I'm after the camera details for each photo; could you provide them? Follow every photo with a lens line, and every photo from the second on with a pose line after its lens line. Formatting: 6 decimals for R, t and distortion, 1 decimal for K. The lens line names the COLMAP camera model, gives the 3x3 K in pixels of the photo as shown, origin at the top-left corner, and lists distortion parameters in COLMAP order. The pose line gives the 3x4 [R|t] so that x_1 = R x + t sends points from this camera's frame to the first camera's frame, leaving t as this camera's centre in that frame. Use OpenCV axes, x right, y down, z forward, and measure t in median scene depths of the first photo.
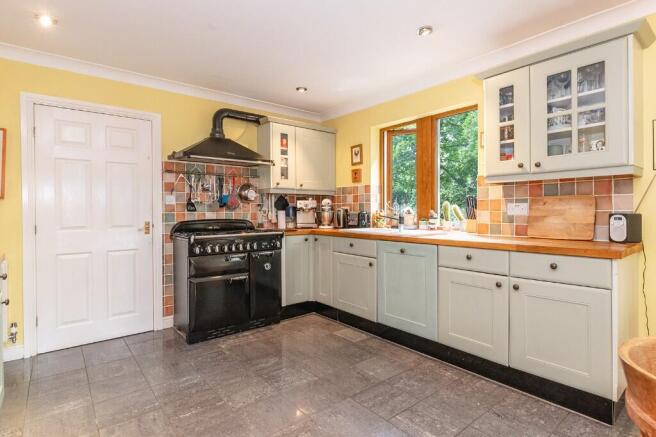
lens RADIAL K [[341.0, 0, 331.9], [0, 341.0, 211.4], [0, 0, 1]] dist [-0.000982, -0.000061]
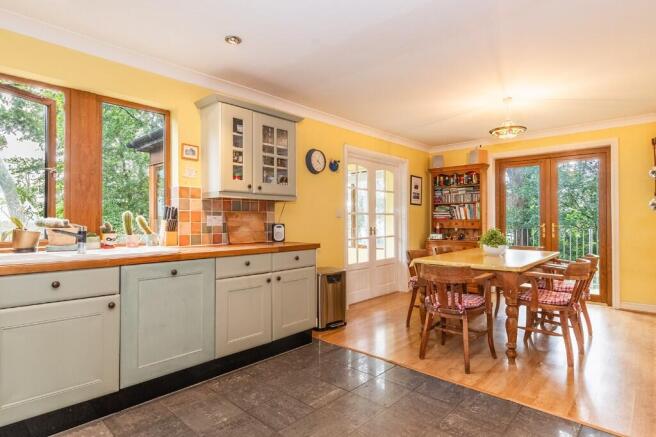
lens RADIAL K [[353.5, 0, 337.0], [0, 353.5, 216.4], [0, 0, 1]] dist [0.000563, 0.000136]
pose [[-0.144731, 0.015364, 0.989352, -0.547849], [0.003751, 0.999881, -0.014979, -0.001577], [-0.989464, 0.001543, -0.144771, 0.600573]]
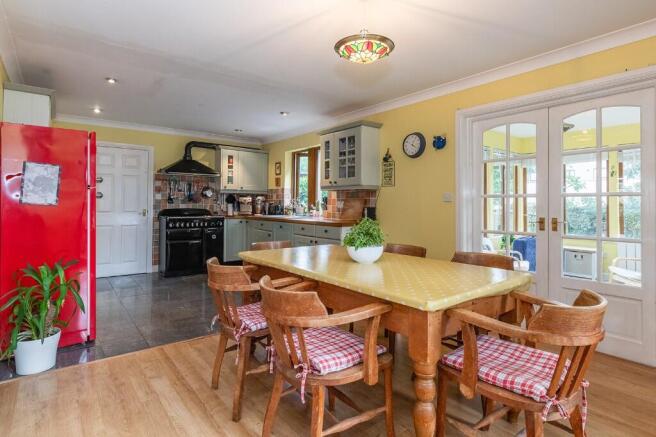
lens RADIAL K [[350.5, 0, 326.4], [0, 350.5, 198.2], [0, 0, 1]] dist [-0.001644, -0.000166]
pose [[0.999382, 0.012465, -0.032856, 0.412979], [-0.013125, 0.999715, -0.019966, -0.001485], [0.032598, 0.020385, 0.999261, -0.703380]]
